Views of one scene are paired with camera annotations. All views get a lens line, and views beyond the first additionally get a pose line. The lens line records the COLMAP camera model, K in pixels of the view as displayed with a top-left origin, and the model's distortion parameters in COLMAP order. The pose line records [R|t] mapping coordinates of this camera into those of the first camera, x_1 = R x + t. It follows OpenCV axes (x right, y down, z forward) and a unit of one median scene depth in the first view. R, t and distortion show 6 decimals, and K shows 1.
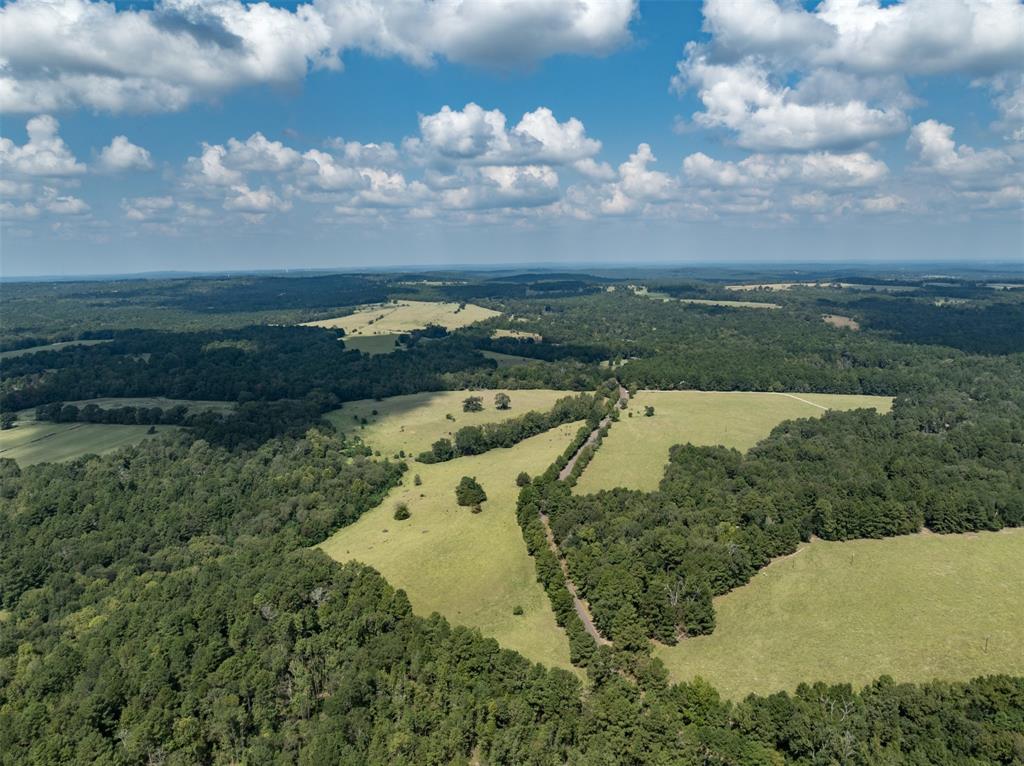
lens RADIAL K [[714.3, 0, 512.0], [0, 714.3, 383.0], [0, 0, 1]] dist [-0.027767, 0.001690]
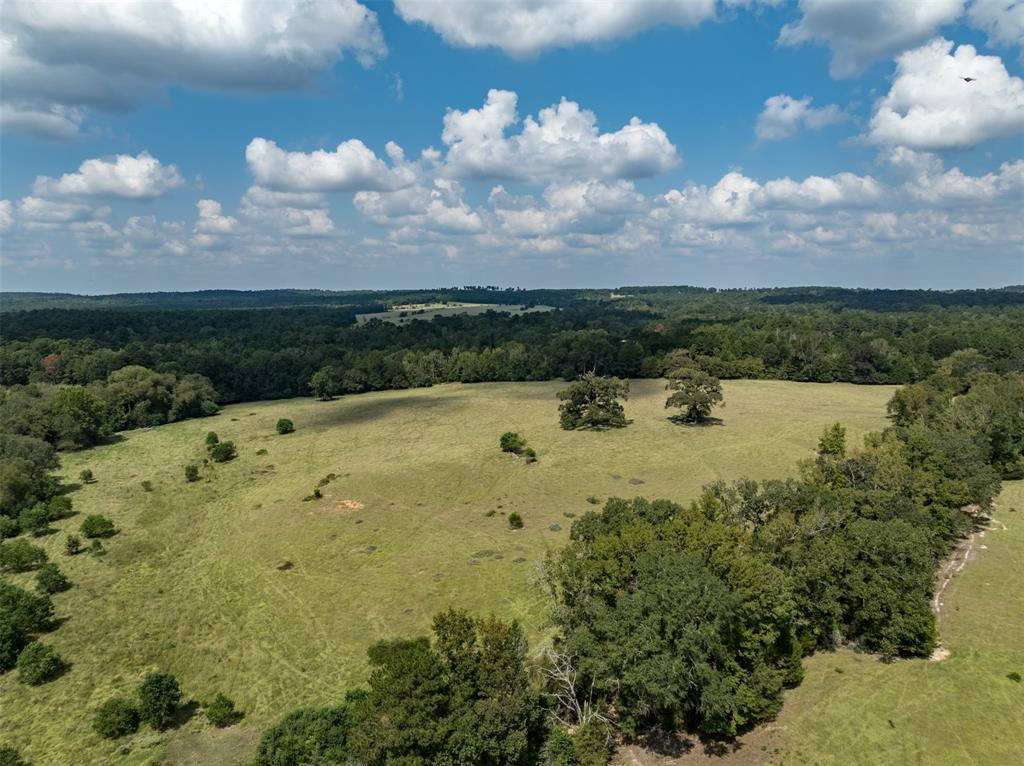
lens RADIAL K [[714.3, 0, 512.0], [0, 714.3, 383.0], [0, 0, 1]] dist [-0.027767, 0.001690]
pose [[0.995900, 0.012881, -0.089544, -0.059846], [-0.017453, 0.998574, -0.050459, 0.034948], [0.088766, 0.051815, 0.994704, 0.677508]]
